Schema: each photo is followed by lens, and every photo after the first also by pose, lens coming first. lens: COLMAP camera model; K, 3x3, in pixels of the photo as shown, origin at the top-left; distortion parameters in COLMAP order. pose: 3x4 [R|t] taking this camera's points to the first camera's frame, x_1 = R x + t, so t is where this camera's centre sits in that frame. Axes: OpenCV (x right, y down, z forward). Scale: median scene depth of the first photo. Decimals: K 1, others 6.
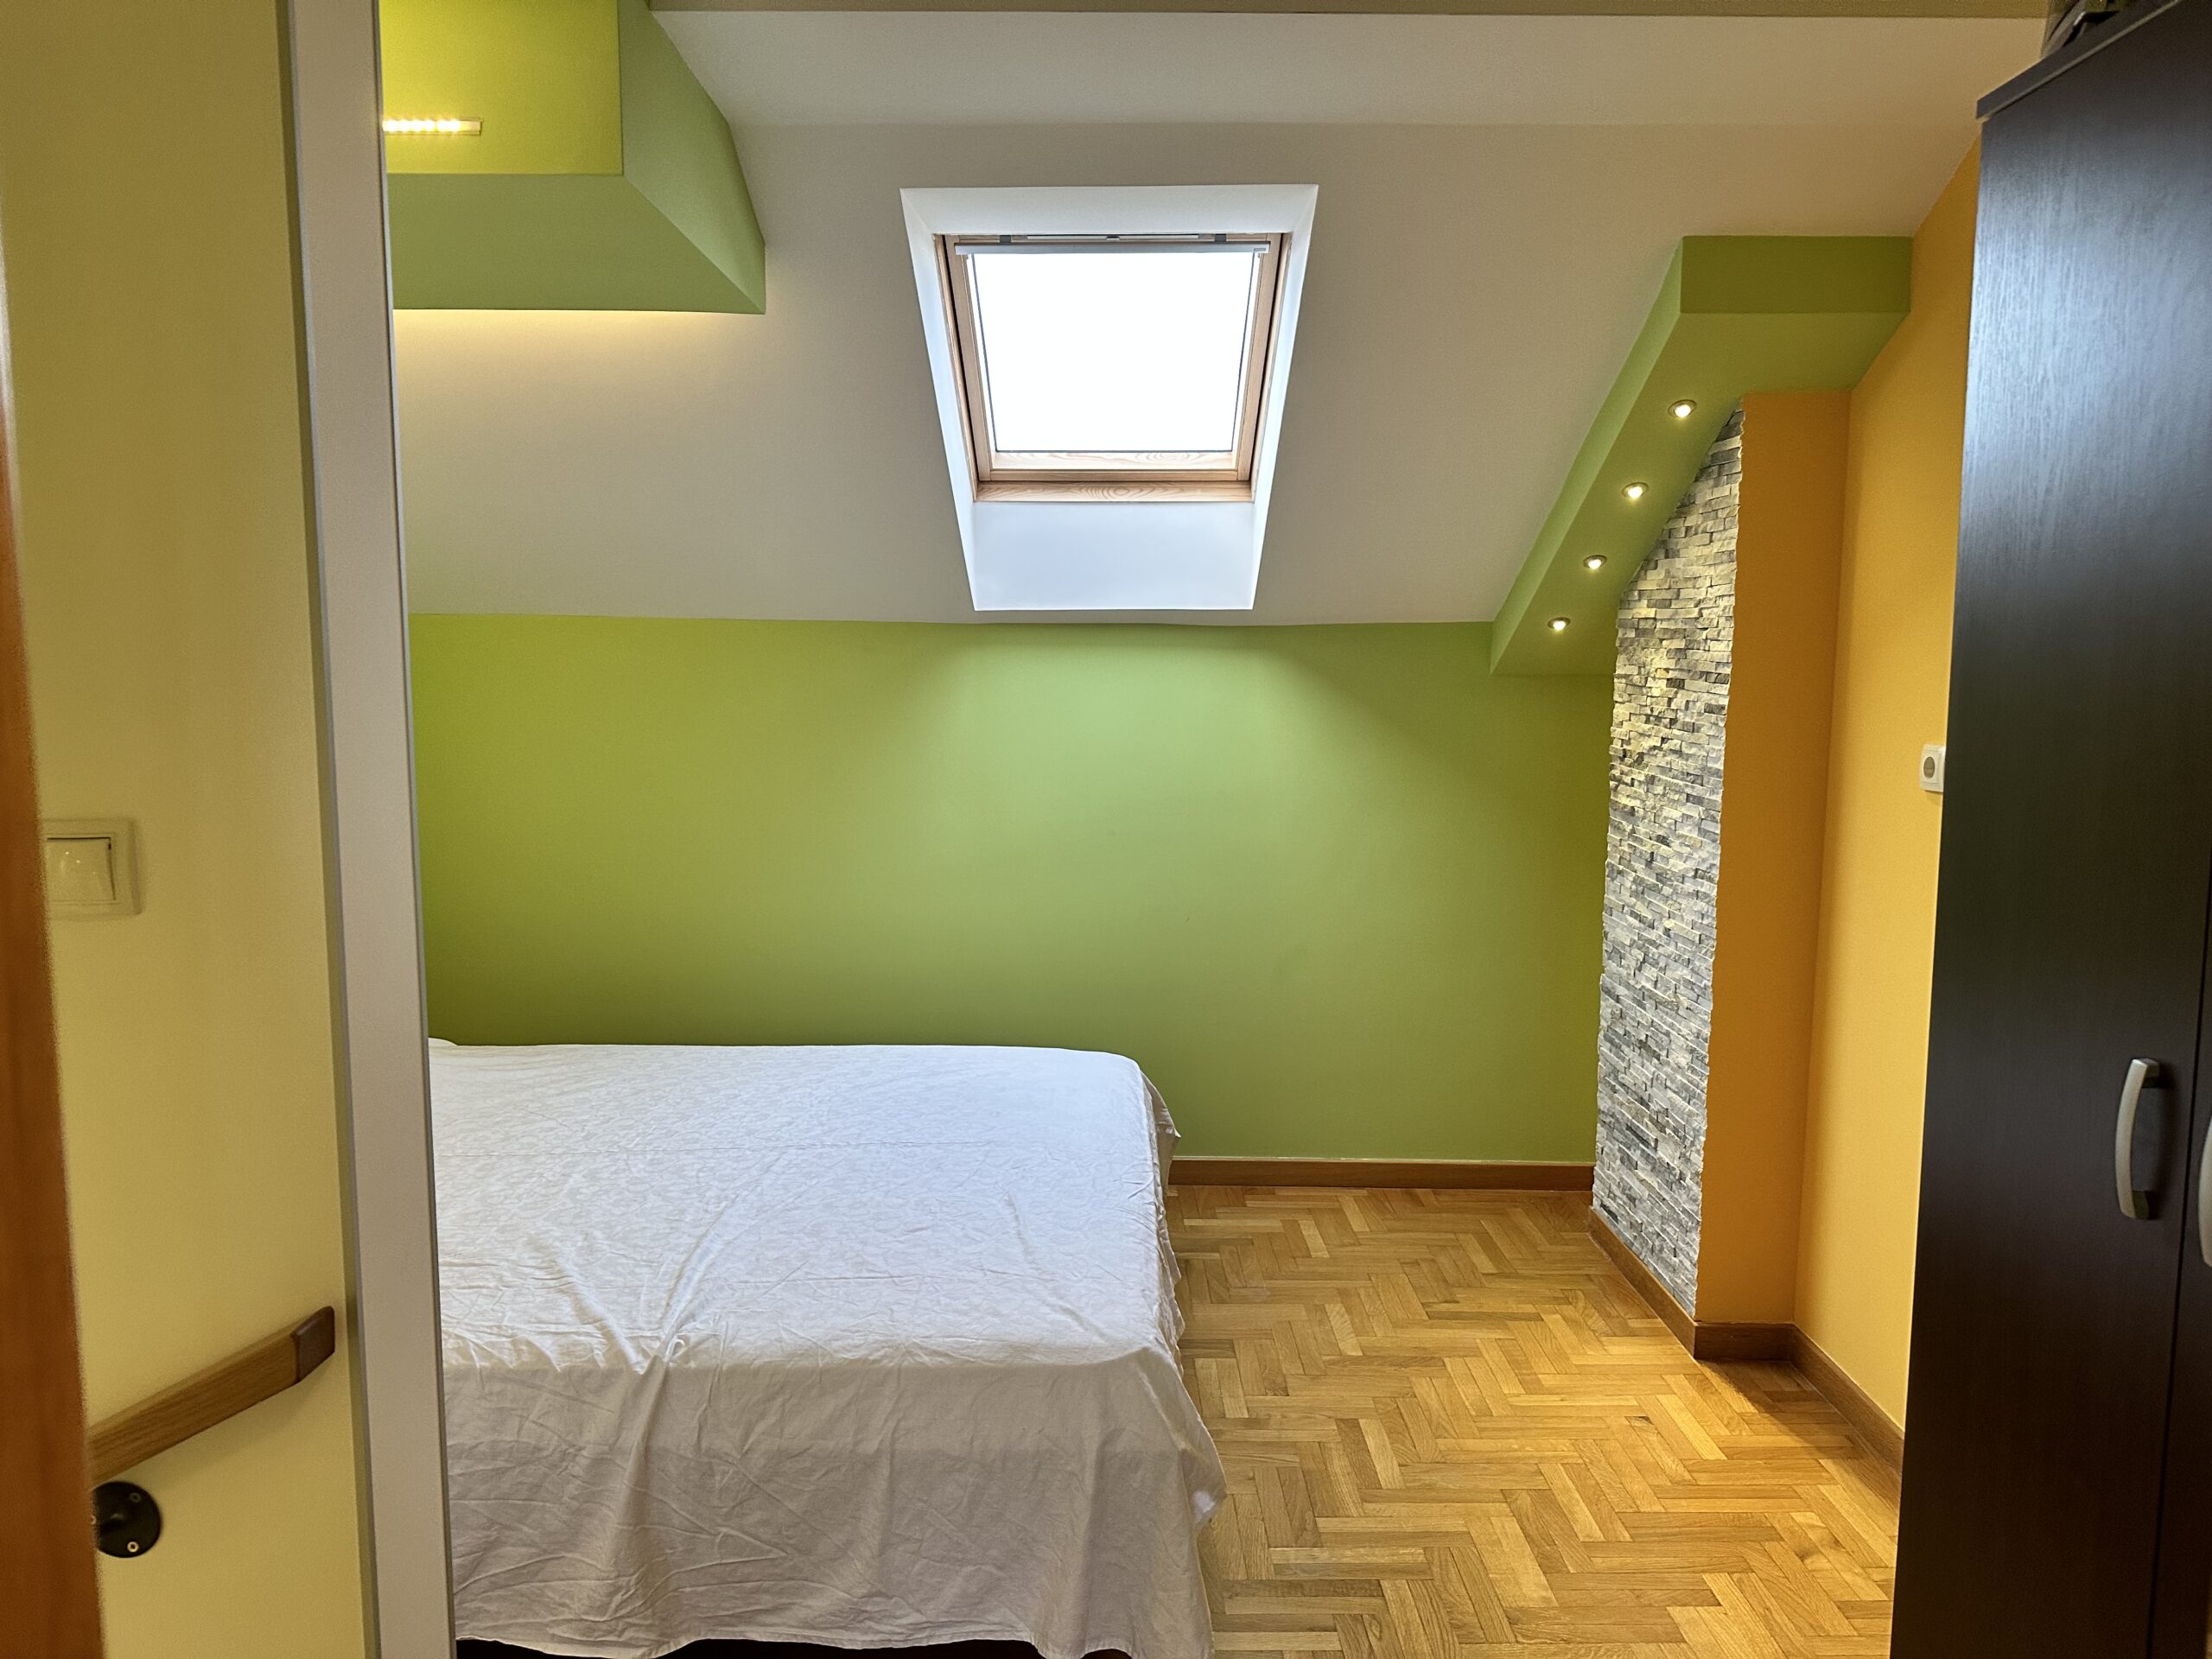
lens RADIAL K [[1529.2, 0, 1099.8], [0, 1529.2, 821.1], [0, 0, 1]] dist [0.123375, -0.233259]
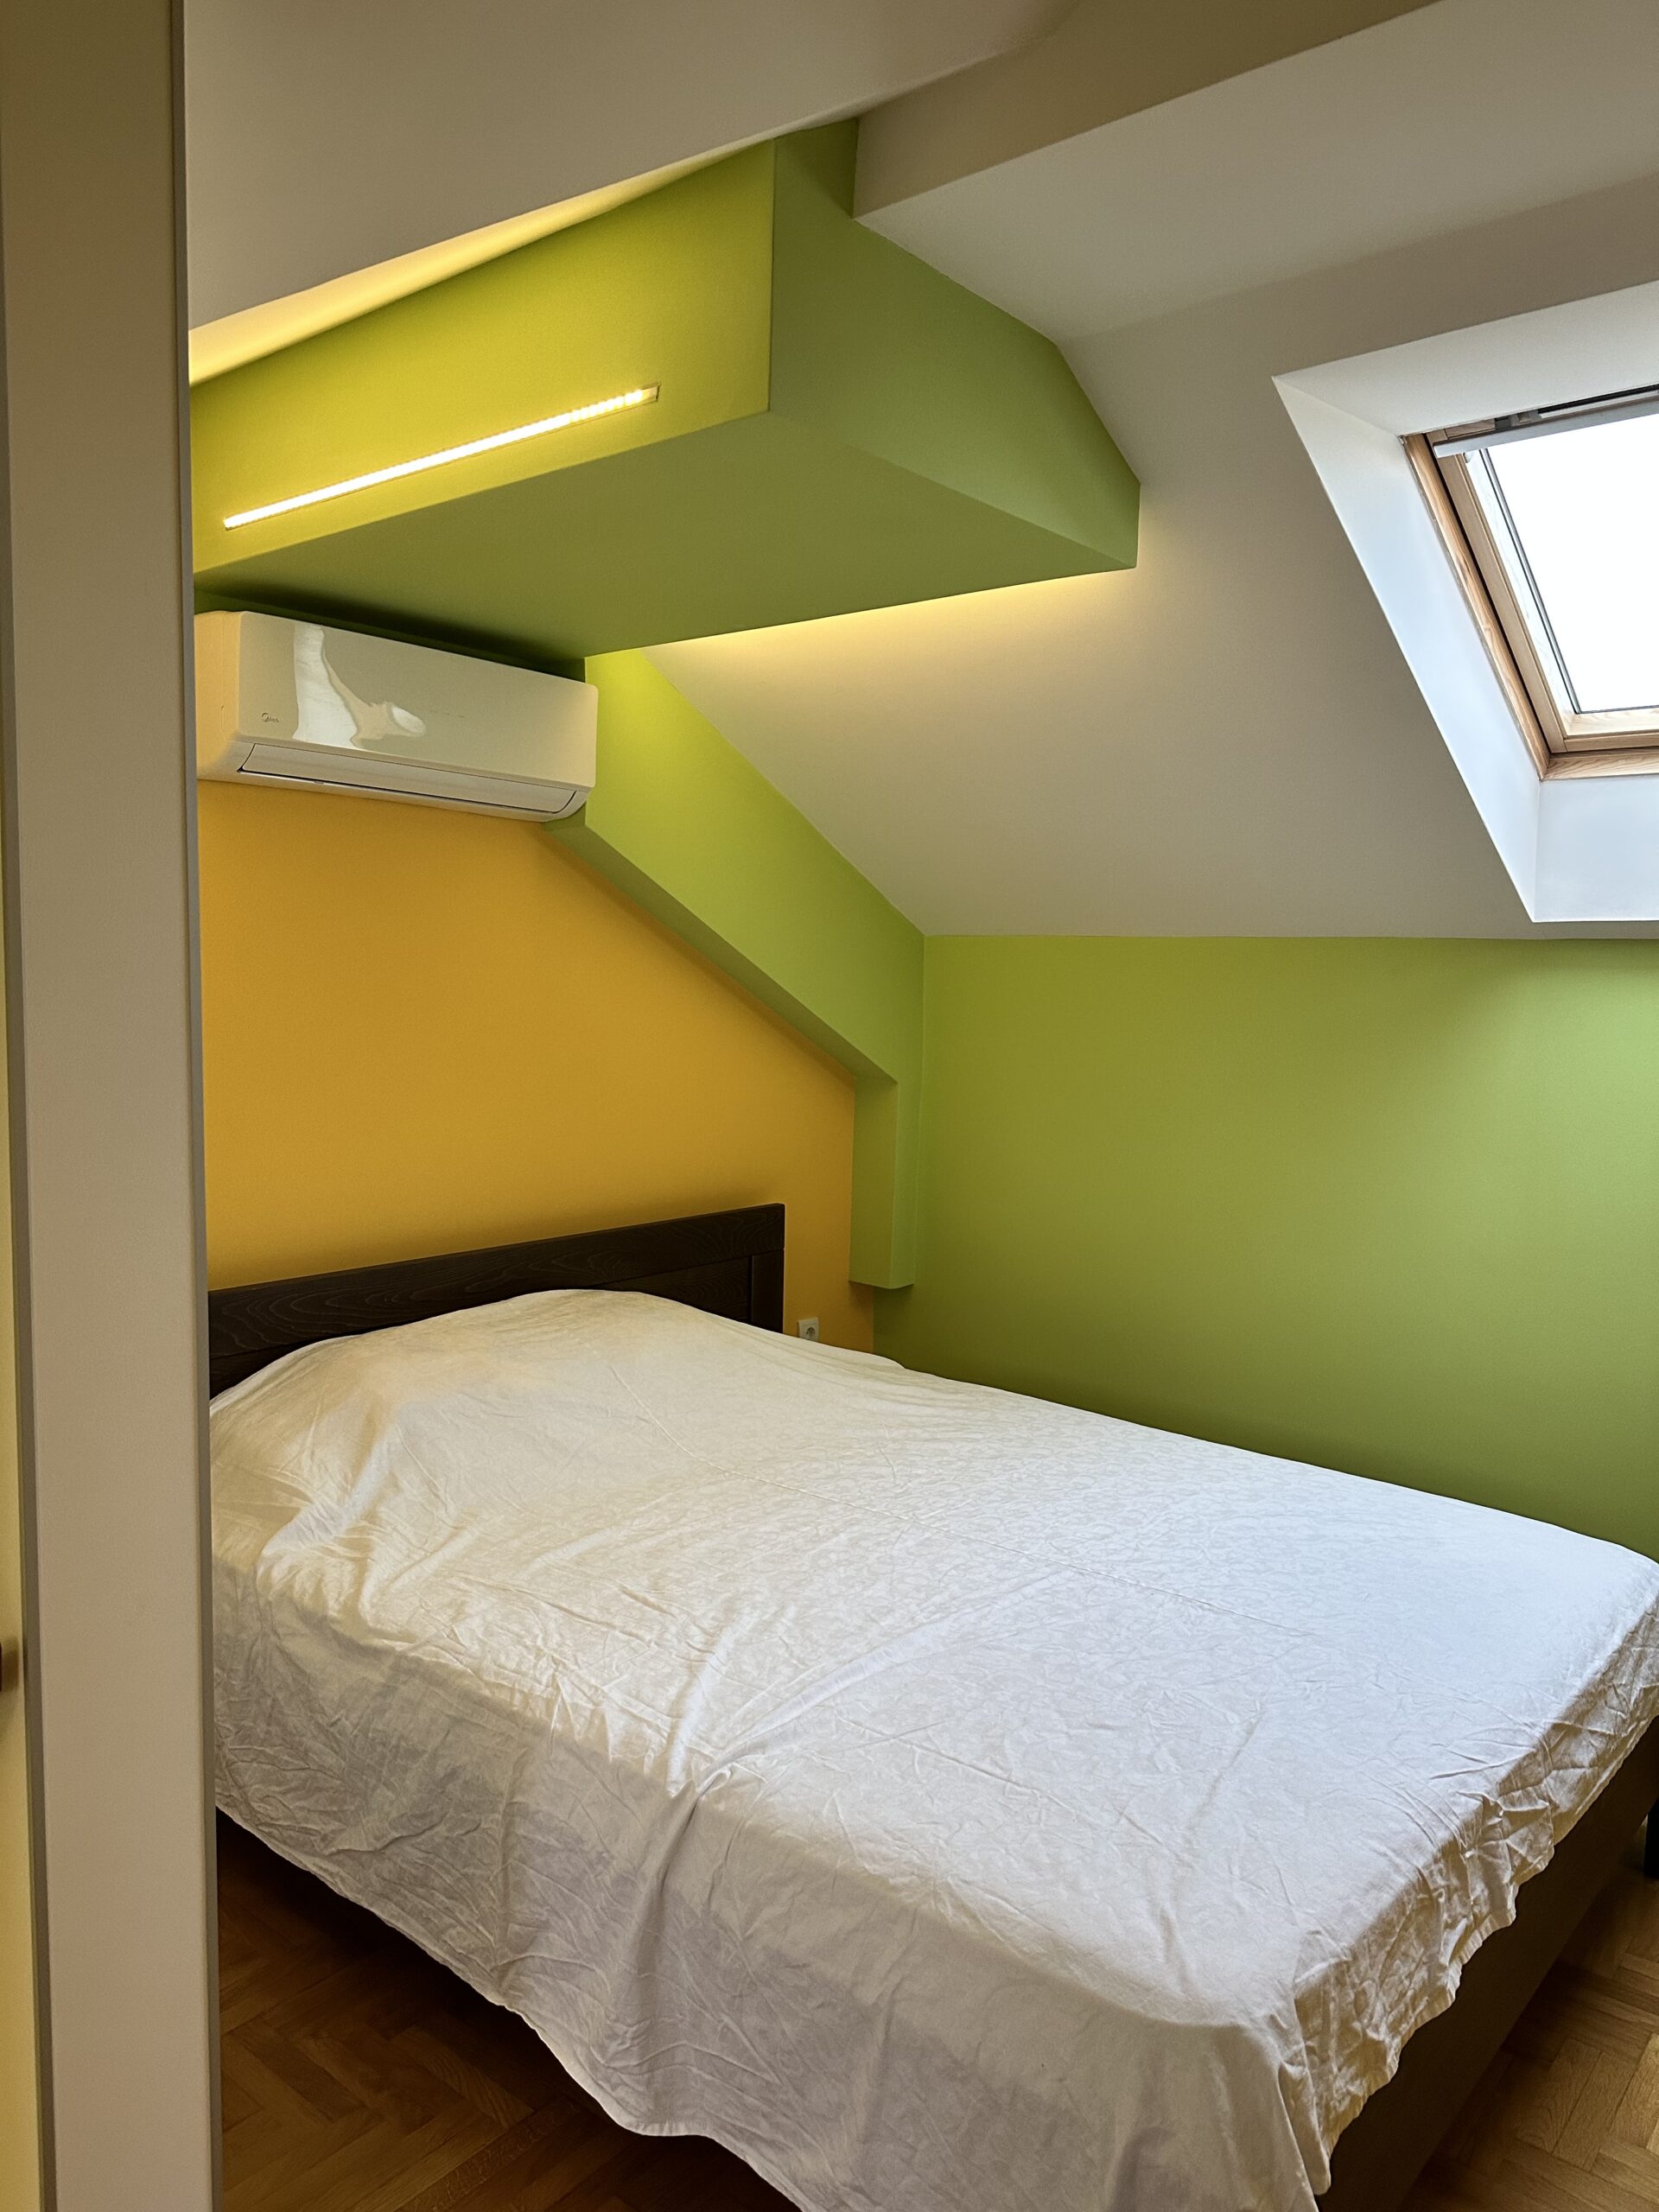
lens RADIAL K [[1577.3, 0, 868.9], [0, 1577.3, 1108.8], [0, 0, 1]] dist [0.062624, -0.055514]
pose [[0.776172, 0.081909, -0.625178, 0.240239], [-0.094106, 0.995469, 0.013589, -0.037511], [0.623459, 0.048285, 0.780364, 0.269964]]
